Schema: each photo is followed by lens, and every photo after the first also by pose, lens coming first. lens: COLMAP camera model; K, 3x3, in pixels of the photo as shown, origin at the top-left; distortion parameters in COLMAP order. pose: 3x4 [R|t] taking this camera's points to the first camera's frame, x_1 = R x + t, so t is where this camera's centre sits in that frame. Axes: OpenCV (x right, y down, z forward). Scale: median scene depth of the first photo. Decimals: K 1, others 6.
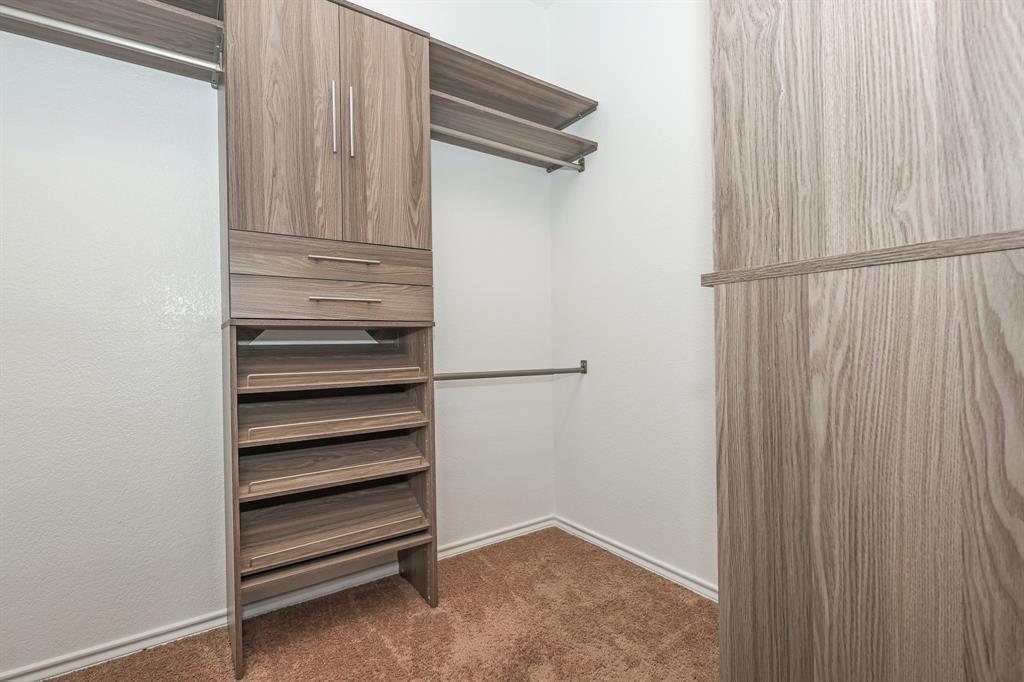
lens RADIAL K [[471.9, 0, 517.6], [0, 471.9, 346.1], [0, 0, 1]] dist [-0.002703, 0.001377]
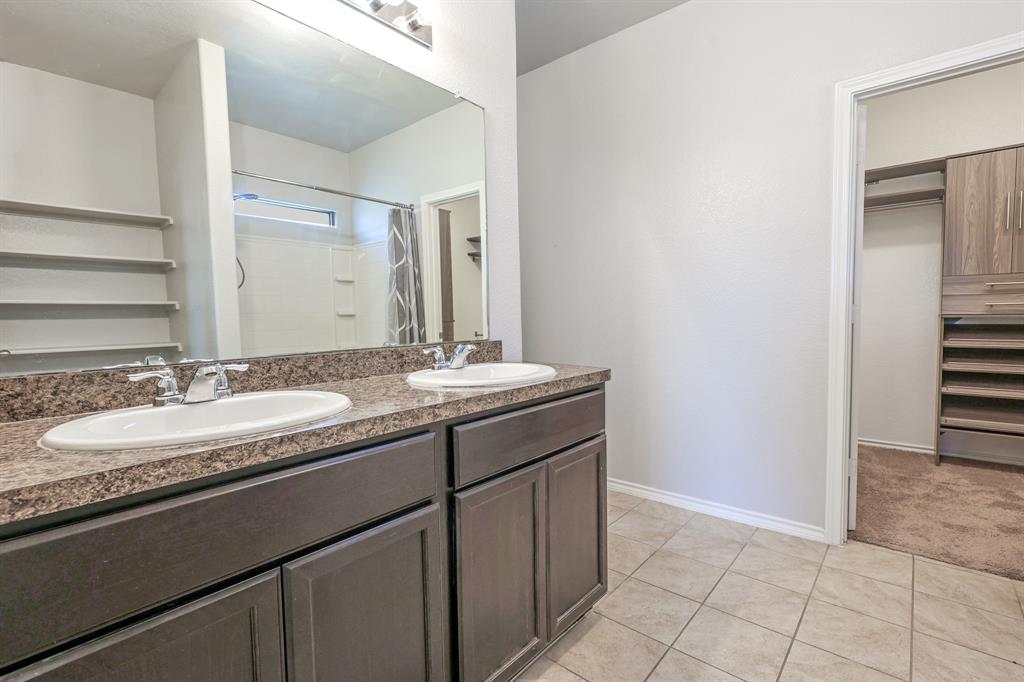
lens RADIAL K [[471.9, 0, 511.0], [0, 471.9, 343.1], [0, 0, 1]] dist [-0.002703, 0.001377]
pose [[0.259791, 0.072738, -0.962921, 1.046963], [0.018163, 0.996615, 0.080184, -0.139023], [0.965494, -0.038321, 0.257590, -1.591911]]
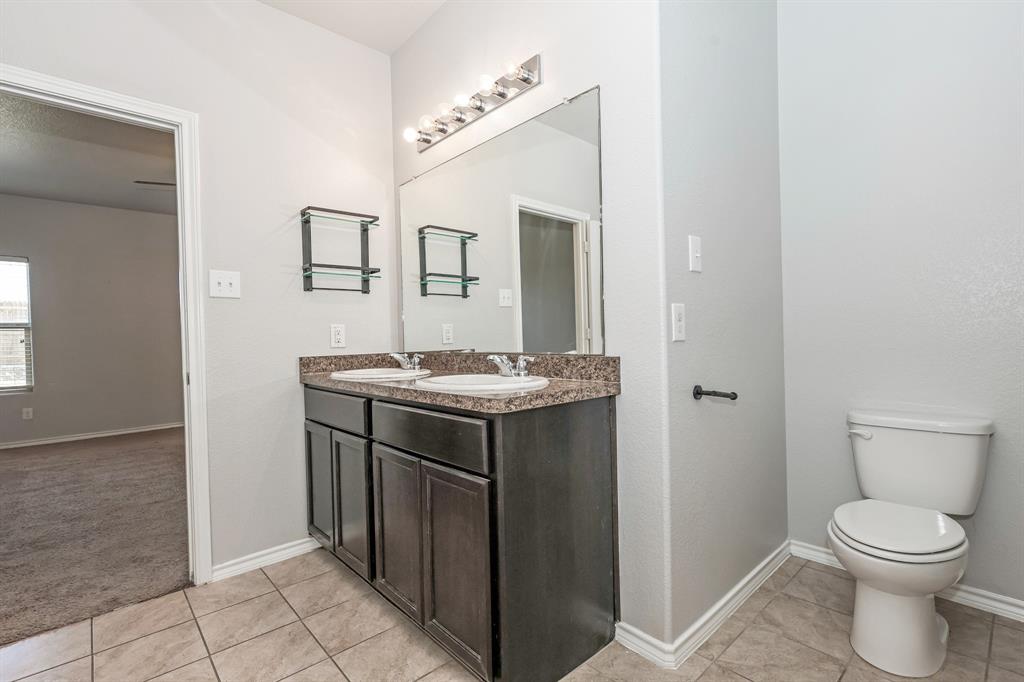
lens RADIAL K [[471.9, 0, 506.3], [0, 471.9, 339.4], [0, 0, 1]] dist [-0.002703, 0.001377]
pose [[-0.989464, 0.046037, -0.137264, -2.082983], [0.045941, 0.998937, 0.003875, 0.012817], [0.137296, -0.002472, -0.990527, 3.052850]]
